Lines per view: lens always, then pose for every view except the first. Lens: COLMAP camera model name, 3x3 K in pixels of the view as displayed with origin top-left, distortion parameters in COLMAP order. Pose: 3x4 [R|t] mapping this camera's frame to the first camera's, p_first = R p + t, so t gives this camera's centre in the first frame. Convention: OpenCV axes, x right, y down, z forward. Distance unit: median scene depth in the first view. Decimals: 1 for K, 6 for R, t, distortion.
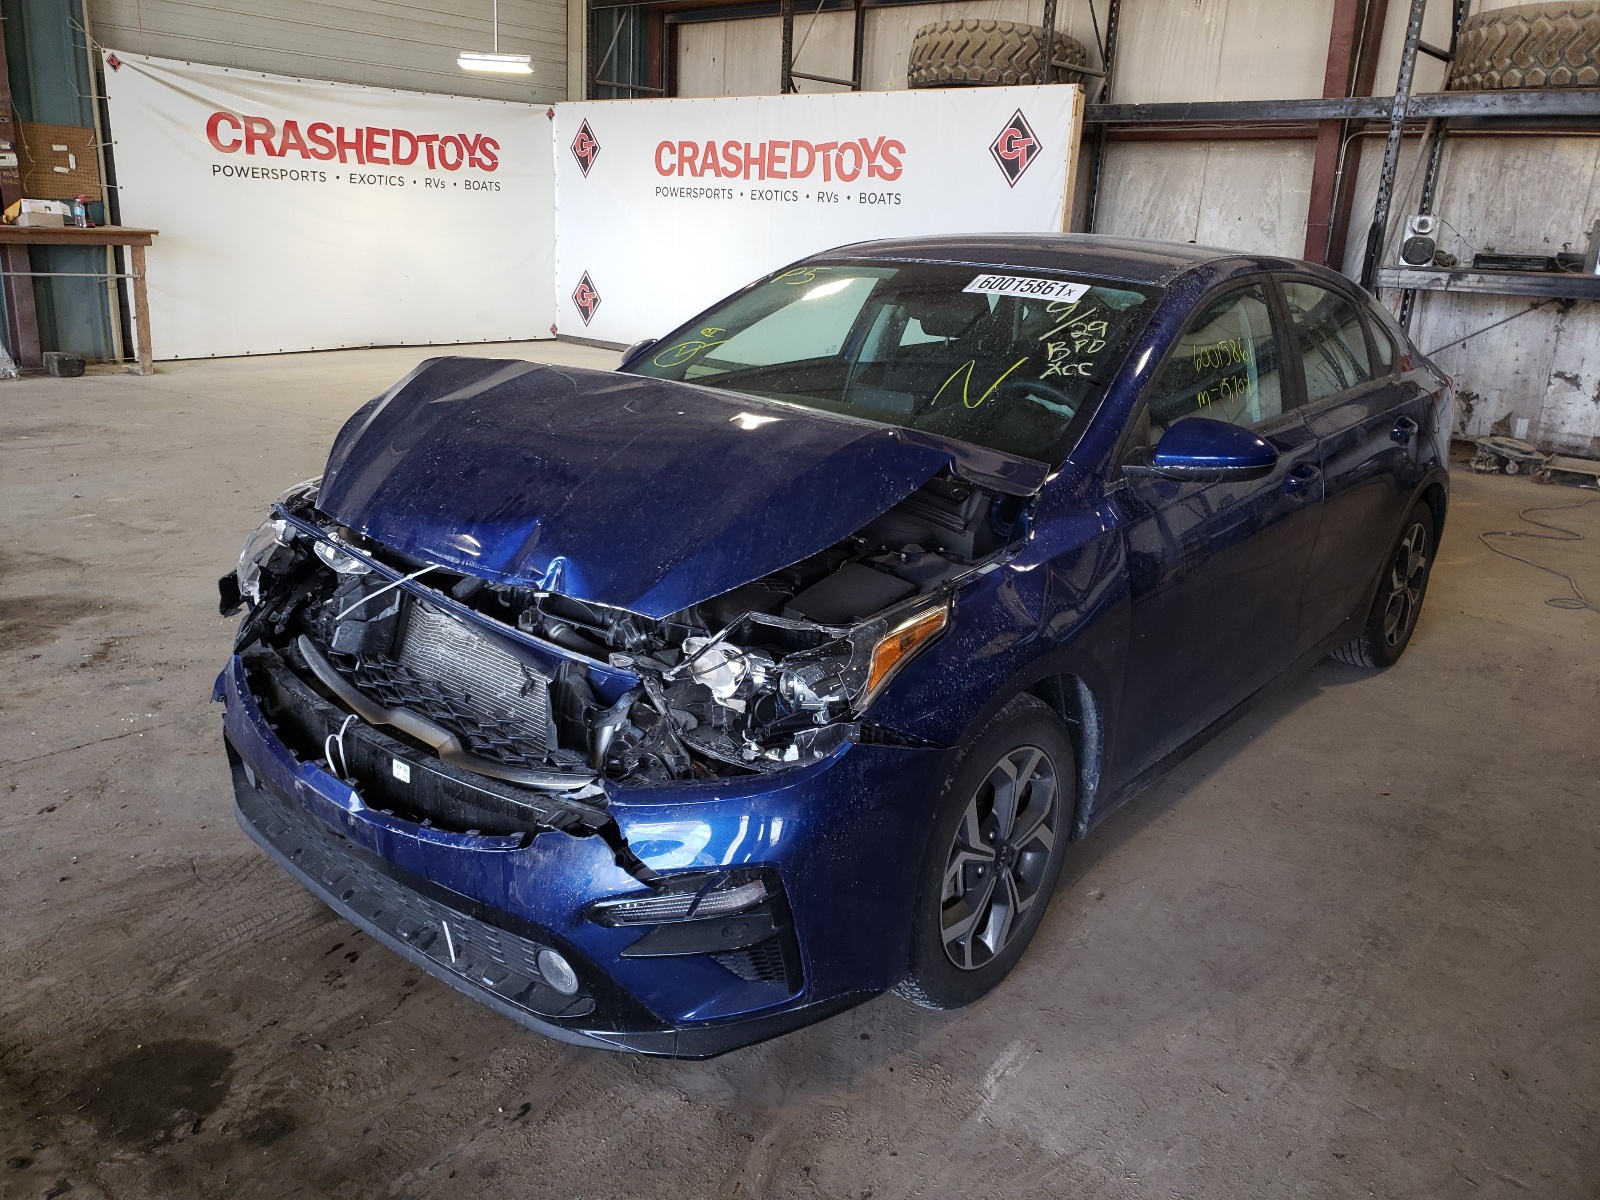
lens RADIAL K [[1224.4, 0, 806.1], [0, 1224.4, 532.3], [0, 0, 1]] dist [0.116591, -0.147762]
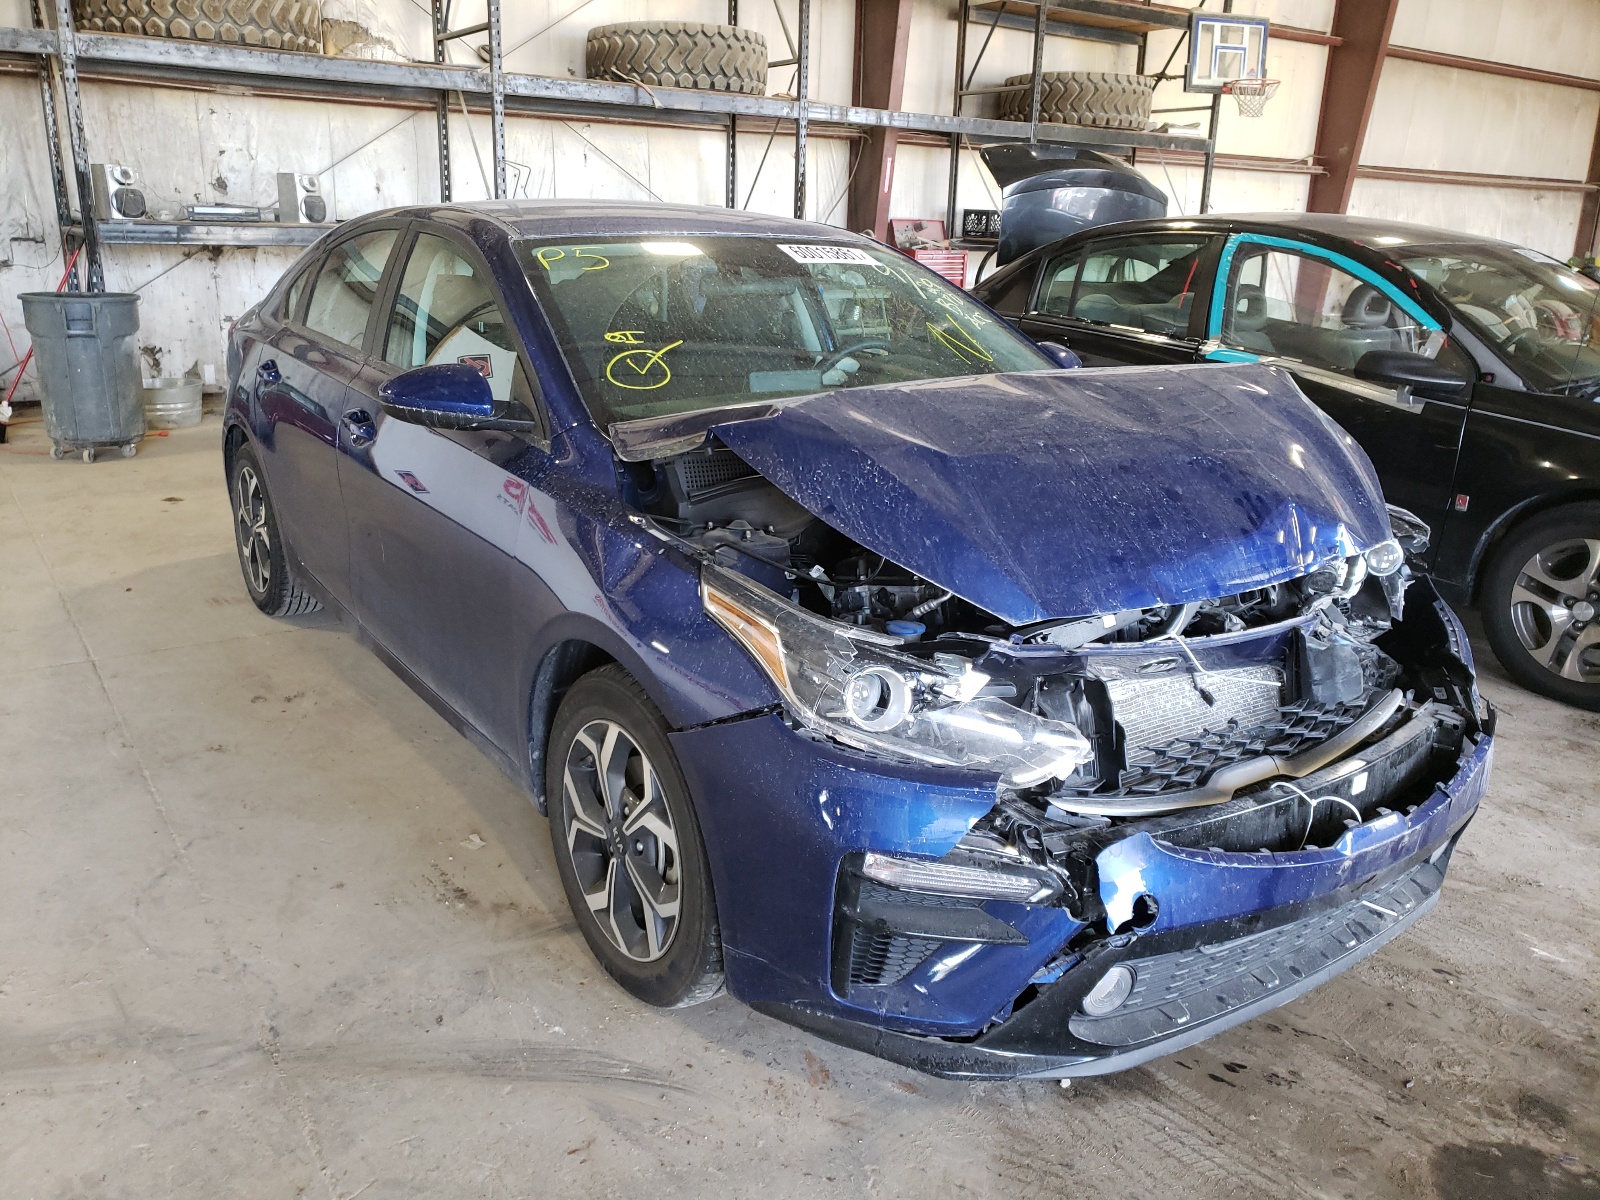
lens RADIAL K [[1310.7, 0, 671.5], [0, 1310.7, 565.7], [0, 0, 1]] dist [0.014013, 0.004850]
pose [[0.251868, -0.272899, 0.928487, -0.432413], [0.218397, 0.950696, 0.220182, -0.098132], [-0.942797, 0.147322, 0.299050, 0.372549]]
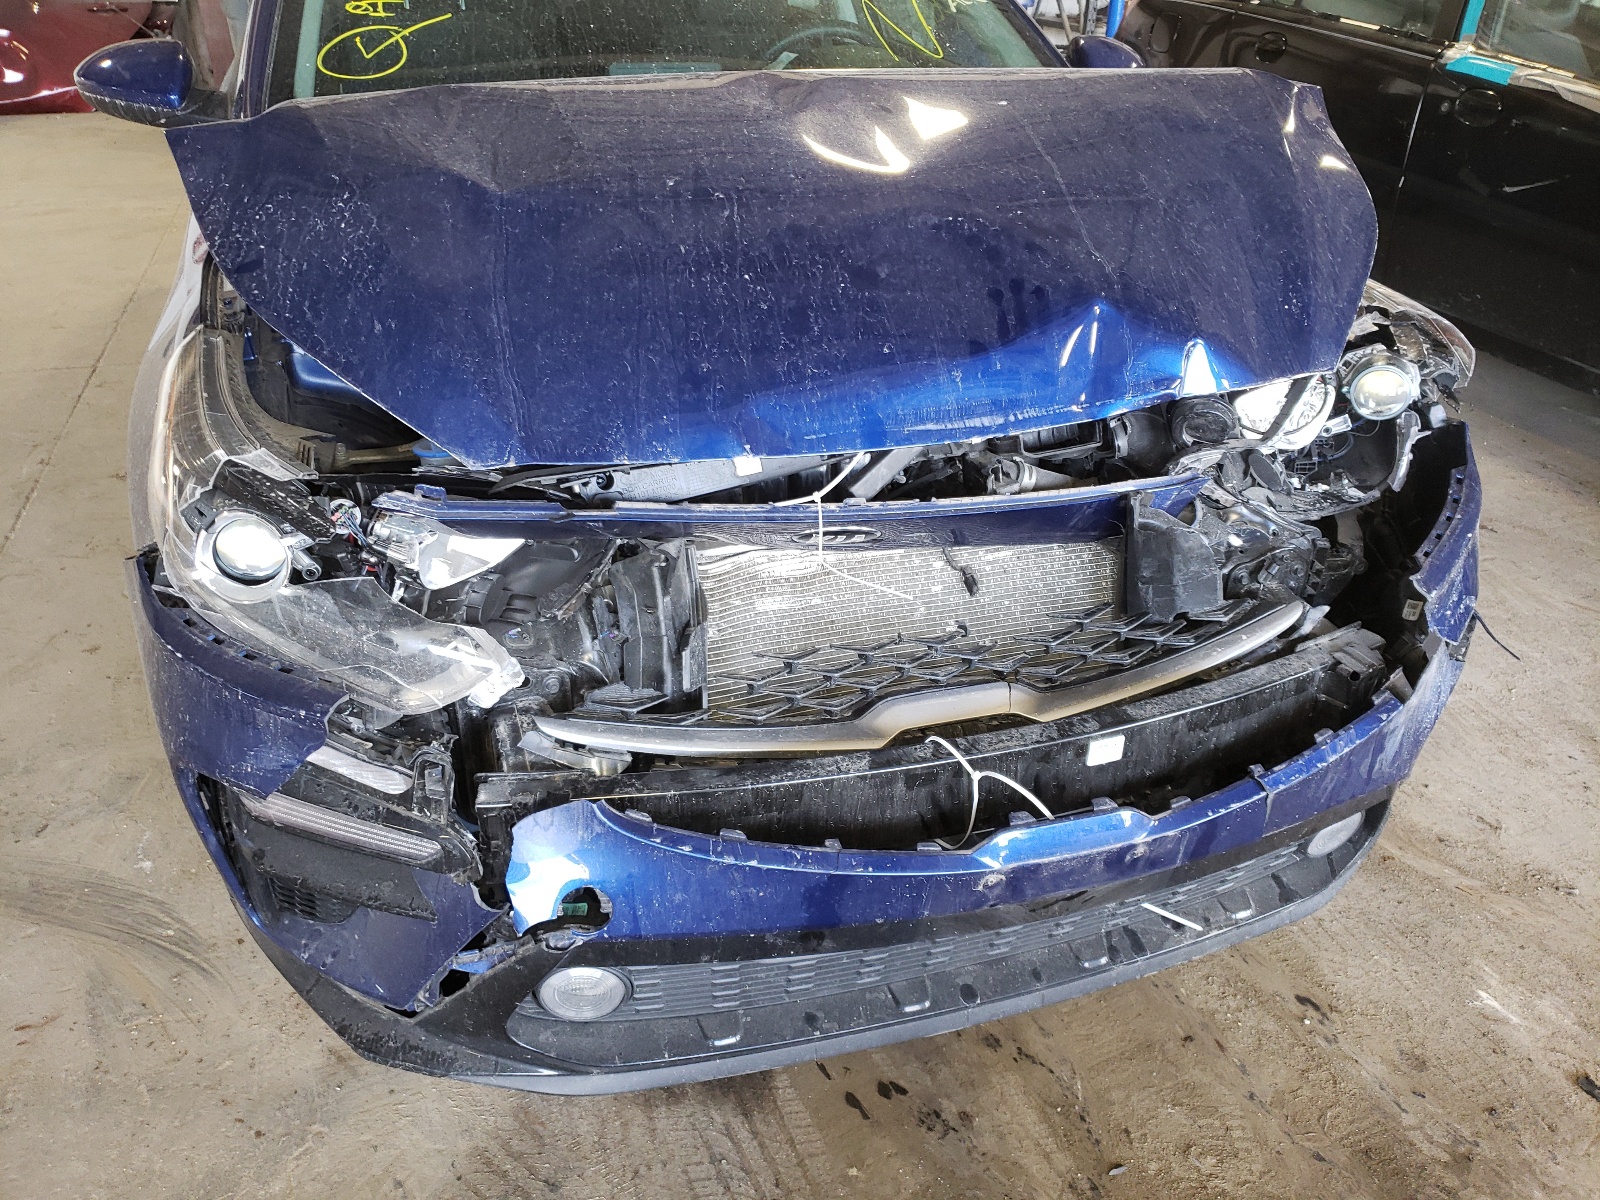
lens RADIAL K [[1240.9, 0, 765.5], [0, 1240.9, 565.5], [0, 0, 1]] dist [0.173404, -0.346236]
pose [[0.510335, -0.421467, 0.749616, -0.271541], [0.206567, 0.906228, 0.368892, -0.051784], [-0.834798, -0.033412, 0.549541, 0.254611]]
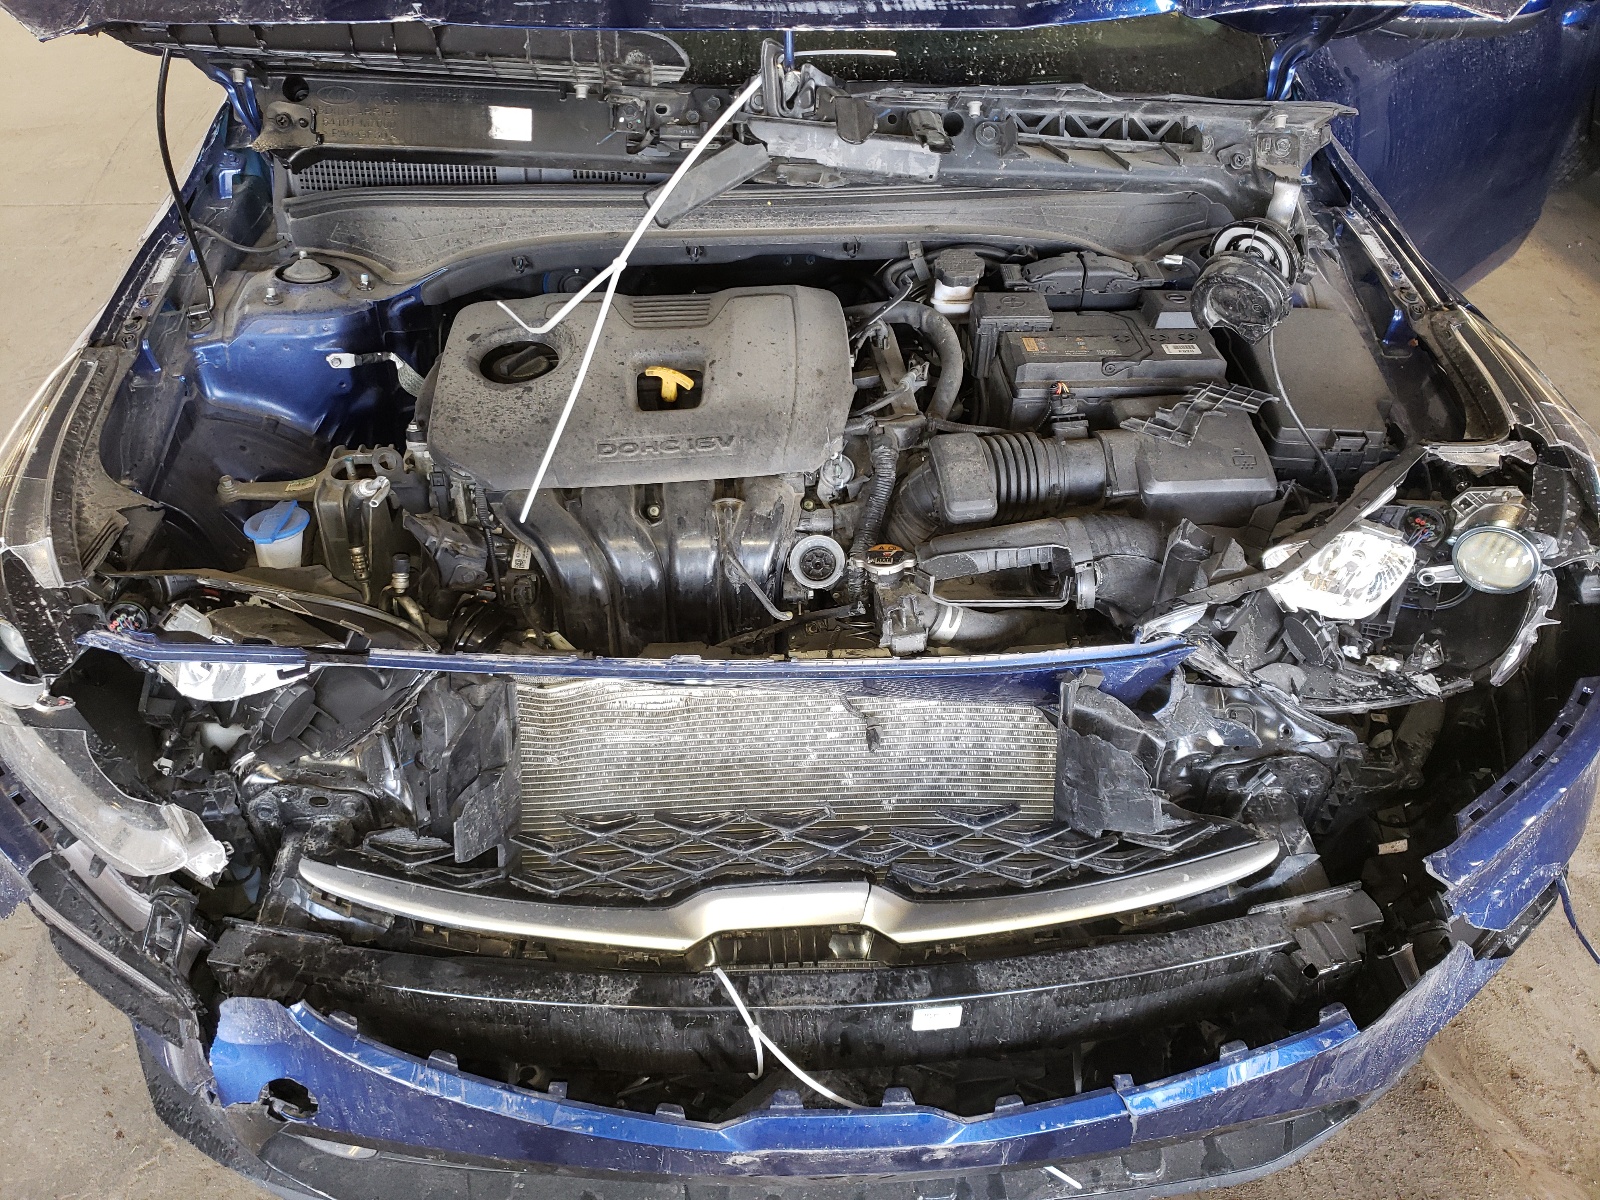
lens RADIAL K [[1224.4, 0, 806.1], [0, 1224.4, 532.3], [0, 0, 1]] dist [0.116591, -0.147762]
pose [[0.728468, -0.459093, 0.508495, -0.172246], [0.205268, 0.854410, 0.477335, -0.074733], [-0.653604, -0.243346, 0.716648, 0.229008]]
